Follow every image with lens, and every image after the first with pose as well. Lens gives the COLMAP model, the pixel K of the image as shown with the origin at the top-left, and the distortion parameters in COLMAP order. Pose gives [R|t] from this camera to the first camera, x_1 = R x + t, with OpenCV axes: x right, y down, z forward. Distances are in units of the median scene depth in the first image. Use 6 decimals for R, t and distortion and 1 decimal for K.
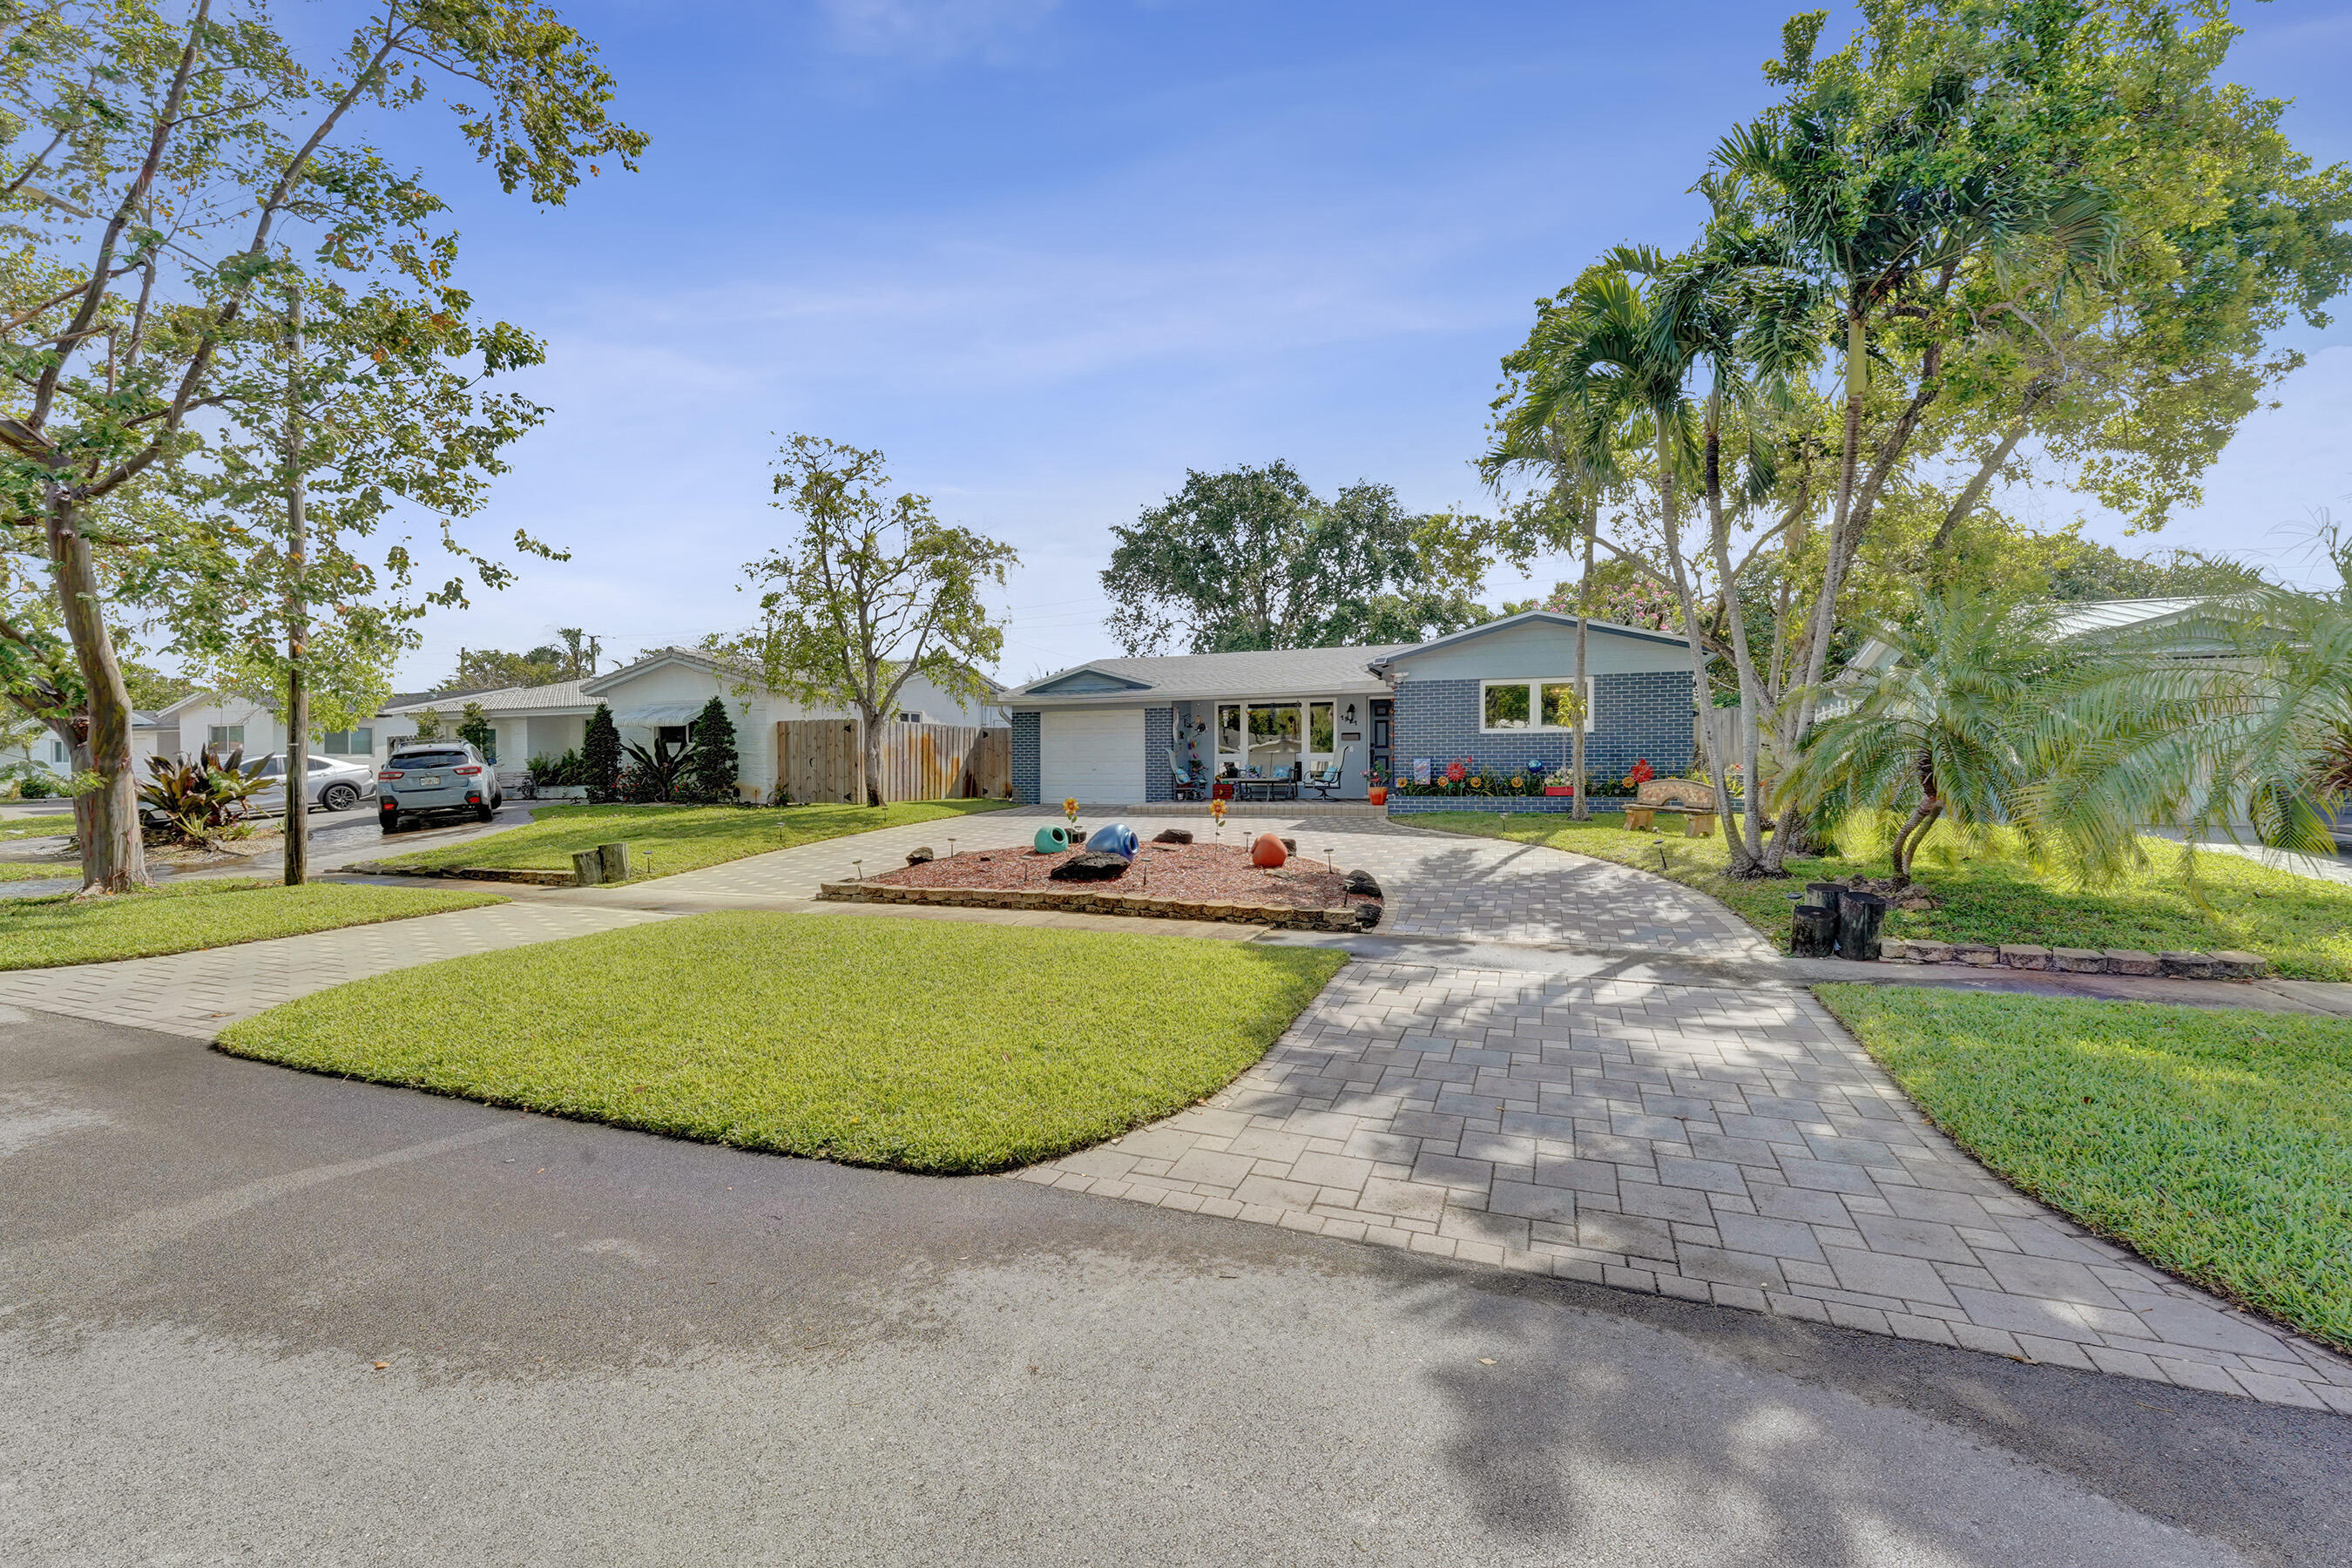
lens RADIAL K [[993.5, 0, 1187.8], [0, 993.5, 777.2], [0, 0, 1]] dist [0.000663, 0.000098]
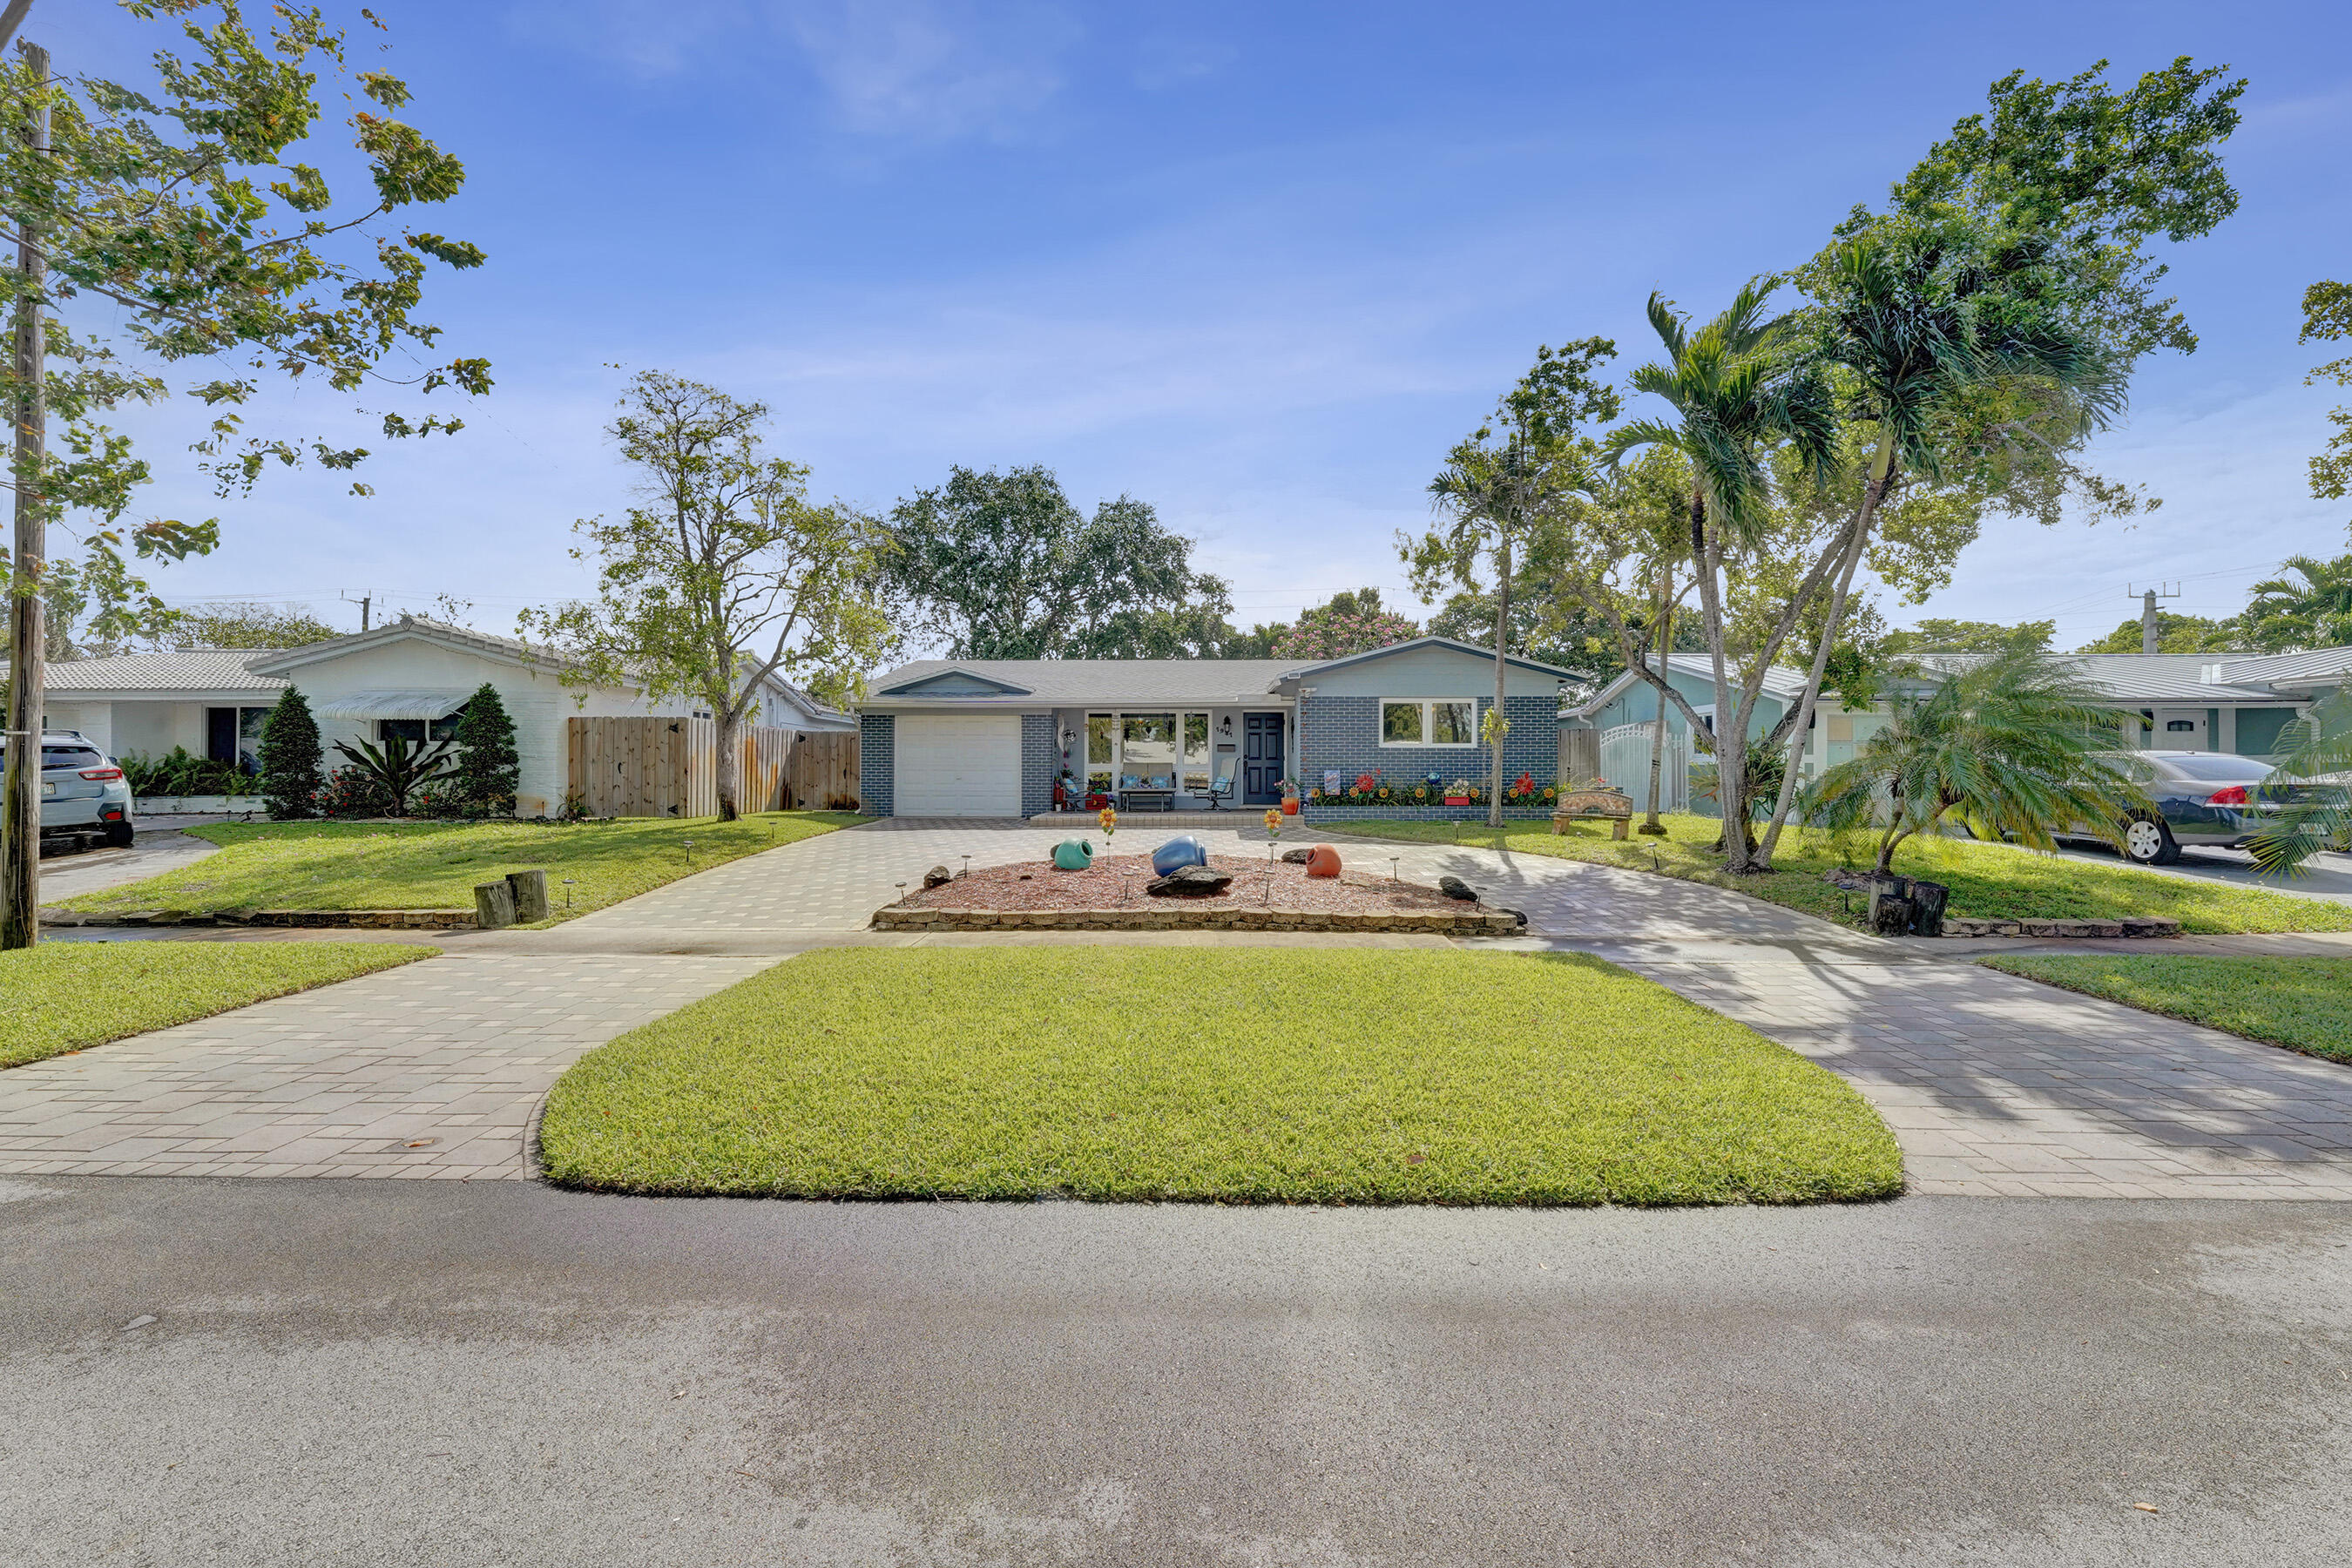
lens RADIAL K [[982.9, 0, 1216.2], [0, 982.9, 781.6], [0, 0, 1]] dist [0.001910, -0.000182]
pose [[0.935659, 0.005256, 0.352867, -0.236624], [-0.002891, 0.999970, -0.007229, 0.000933], [-0.352894, 0.005744, 0.935646, 0.067017]]
